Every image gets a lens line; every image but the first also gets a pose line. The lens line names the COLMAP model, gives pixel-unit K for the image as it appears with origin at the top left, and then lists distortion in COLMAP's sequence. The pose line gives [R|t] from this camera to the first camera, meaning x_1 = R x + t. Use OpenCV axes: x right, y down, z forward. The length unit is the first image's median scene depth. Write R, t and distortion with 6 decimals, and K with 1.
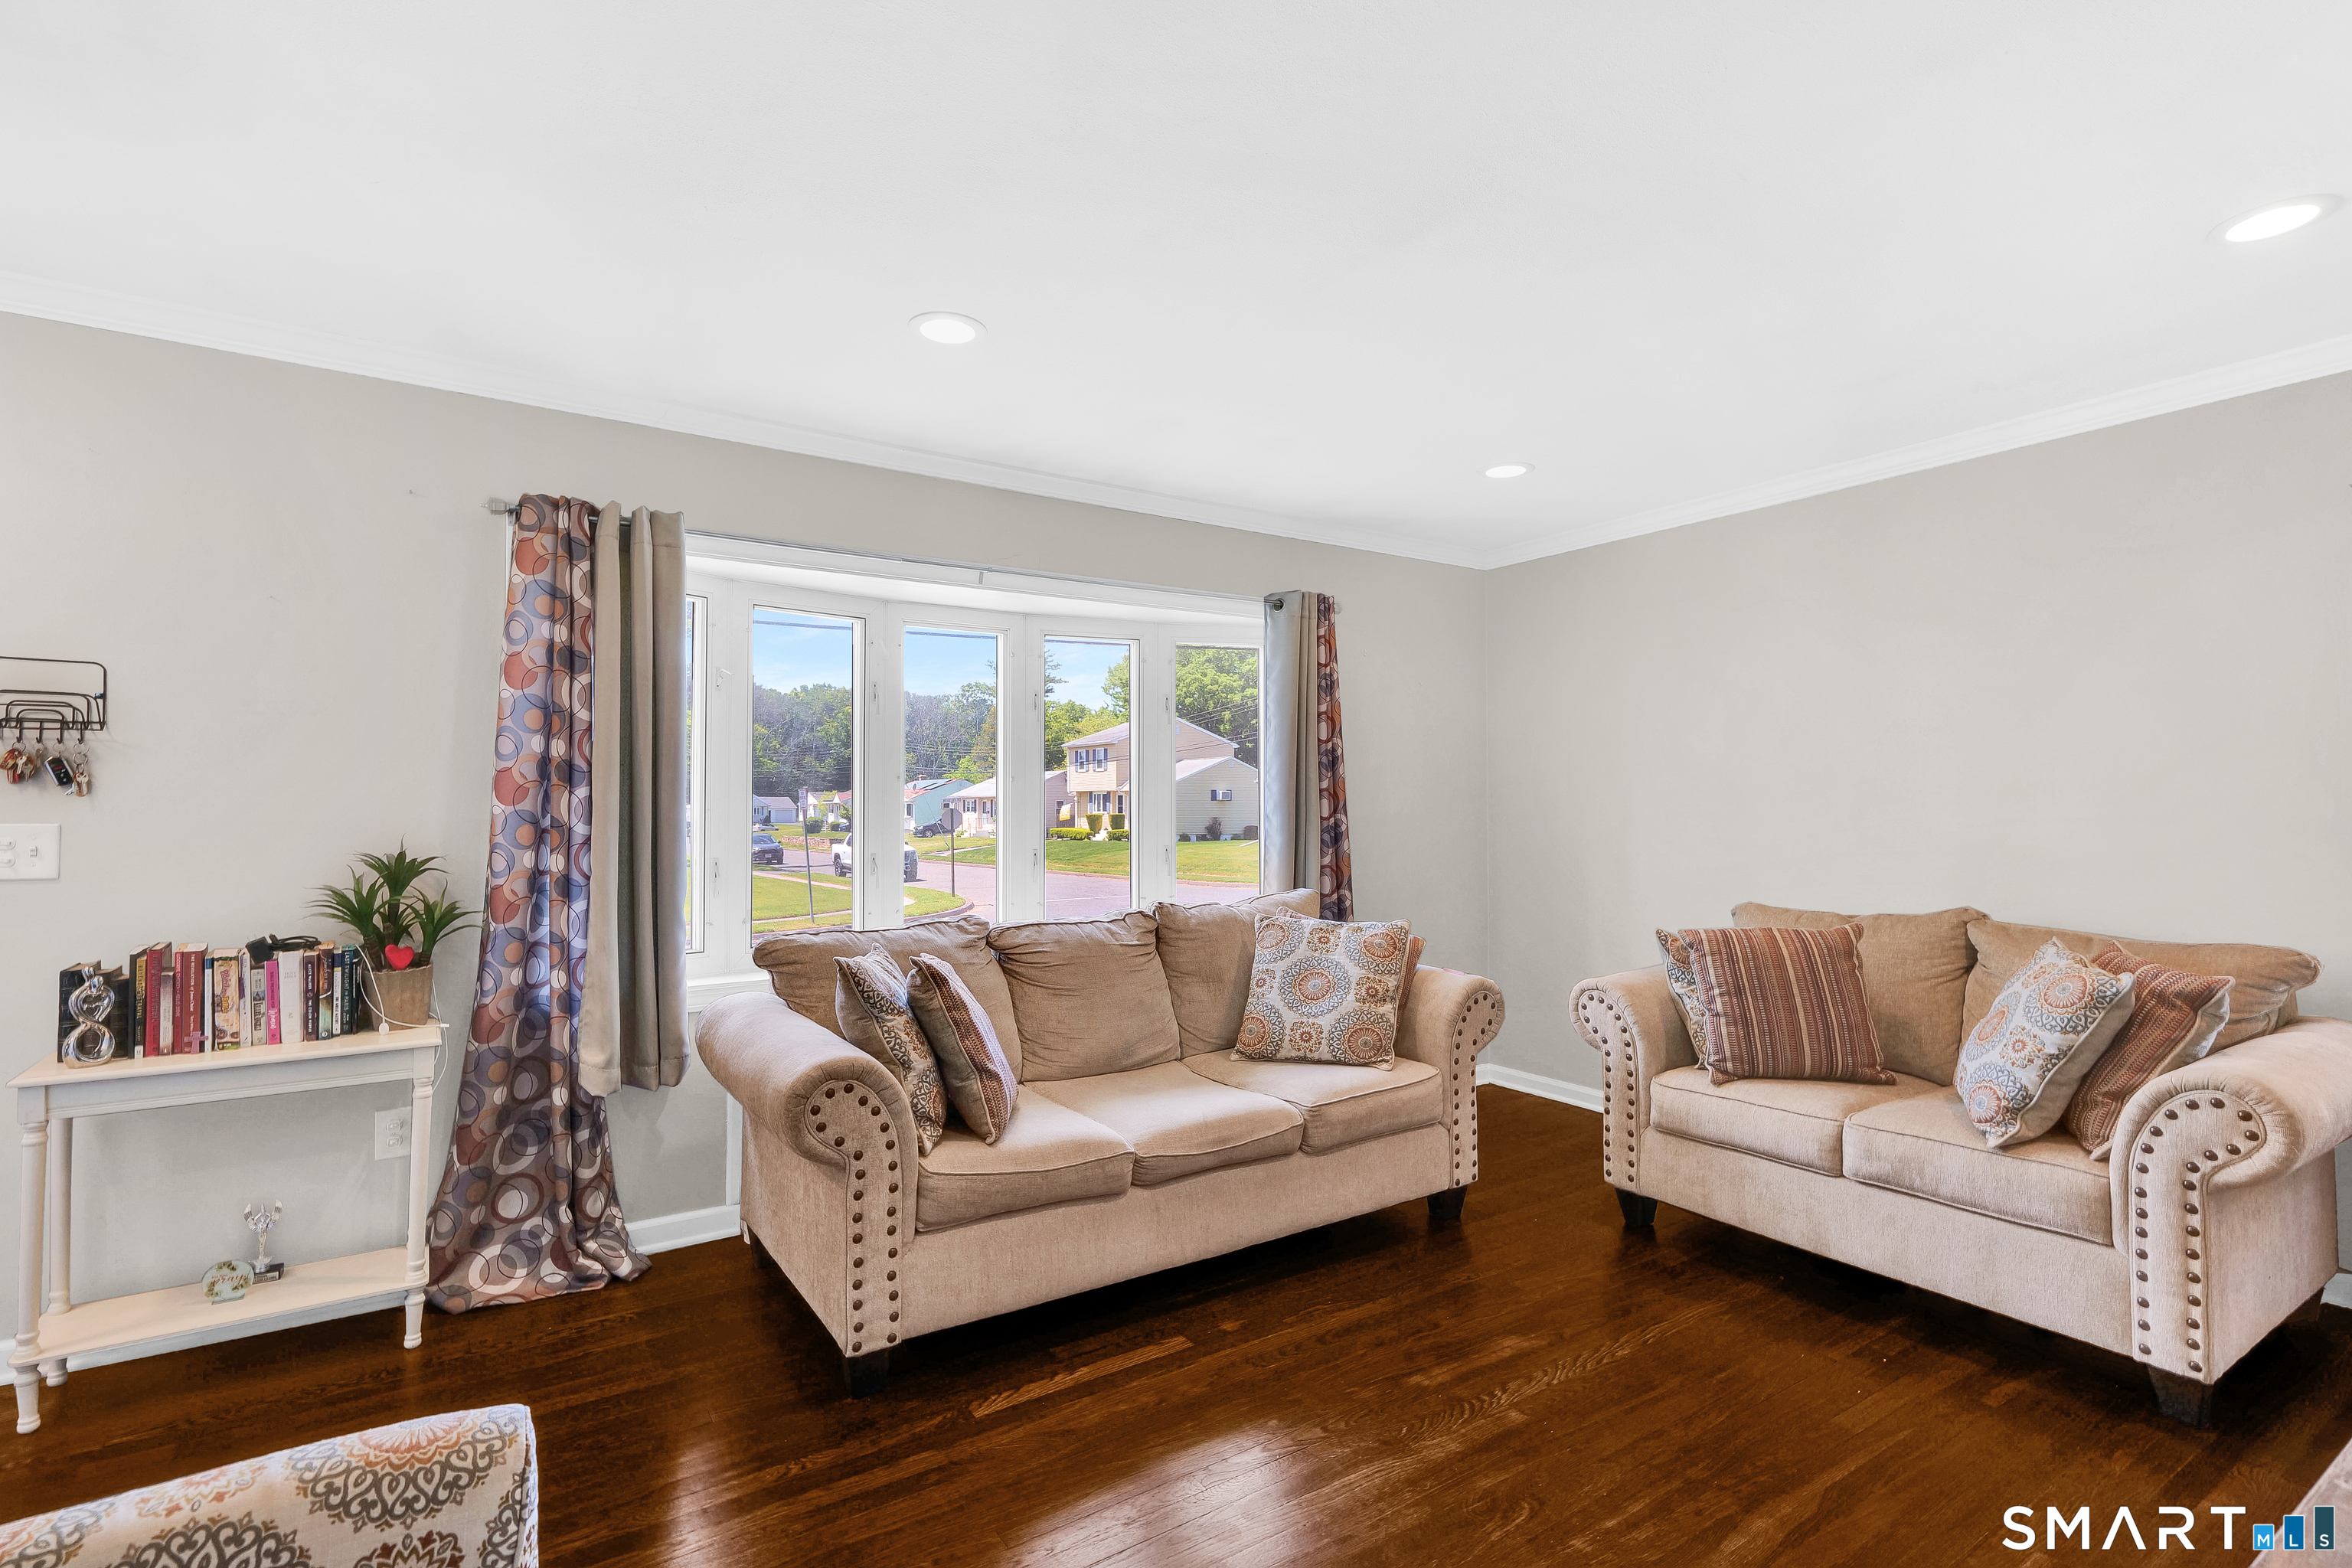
lens RADIAL K [[1105.1, 0, 1171.0], [0, 1105.1, 811.3], [0, 0, 1]] dist [-0.001659, -0.000600]
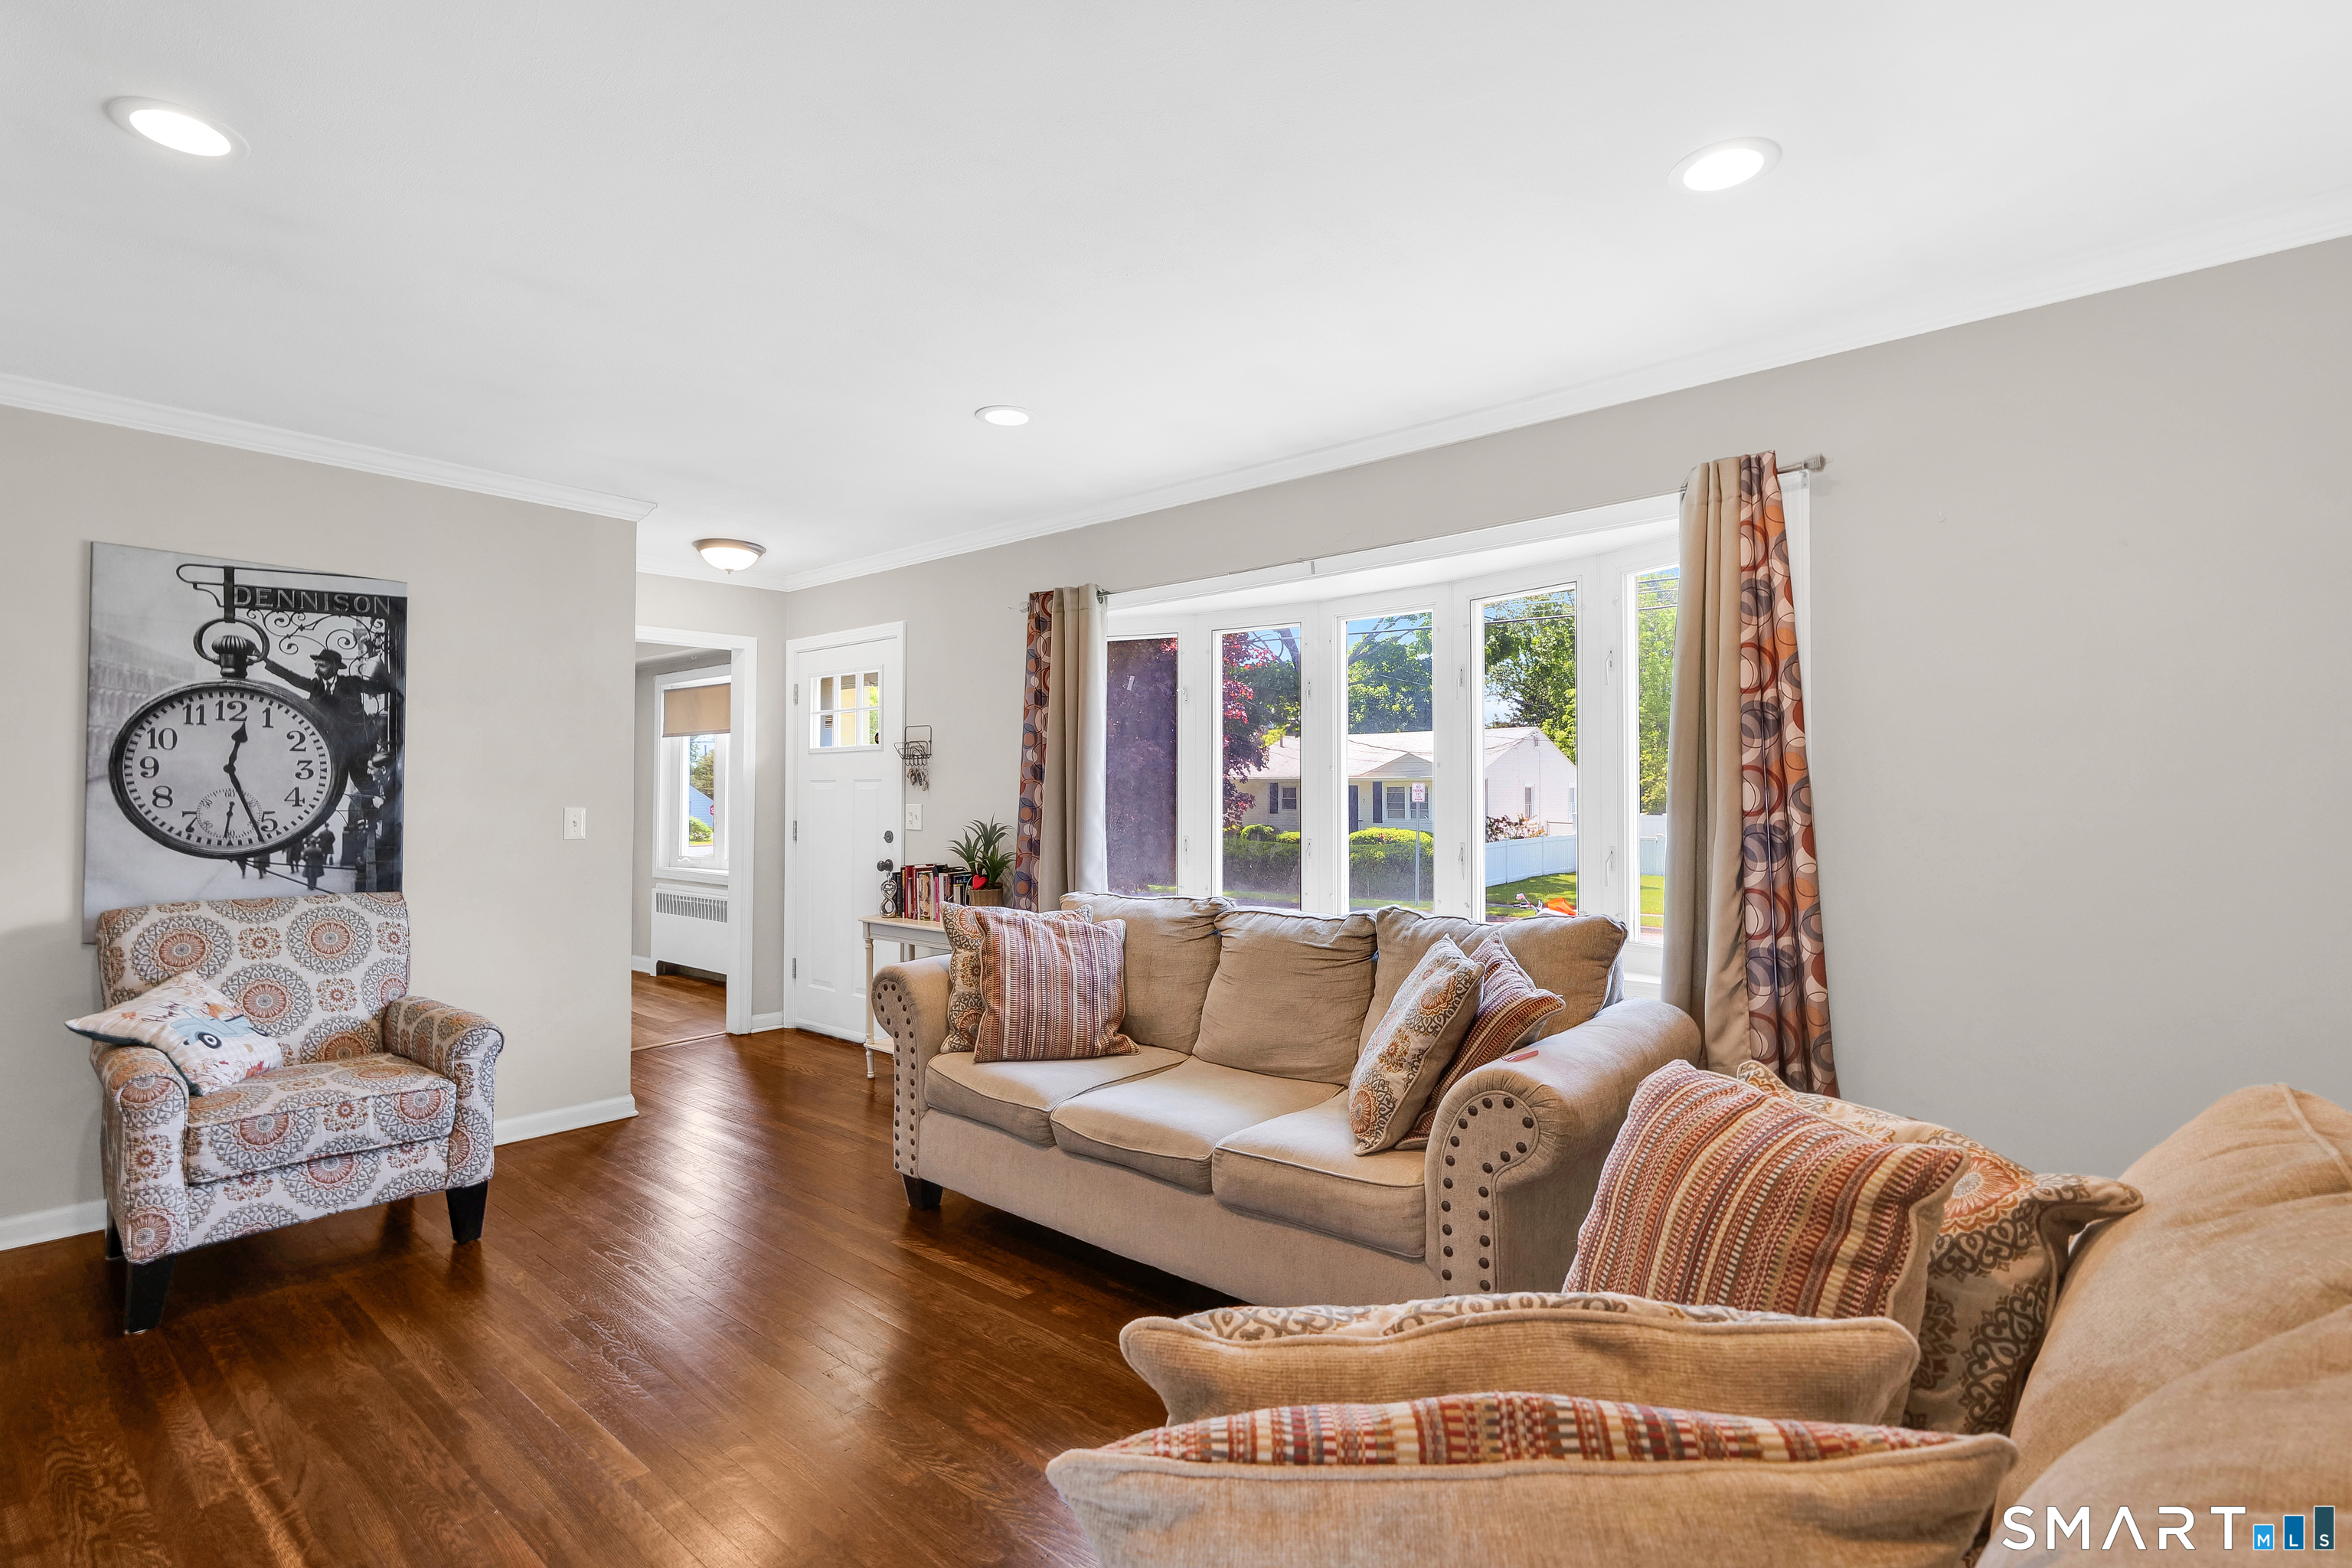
lens RADIAL K [[1105.1, 0, 1171.0], [0, 1105.1, 811.3], [0, 0, 1]] dist [-0.001659, -0.000600]
pose [[0.267270, 0.013442, -0.963528, 0.972850], [-0.003270, 0.999910, 0.013043, -0.002706], [0.963616, -0.000335, 0.267290, 0.769411]]
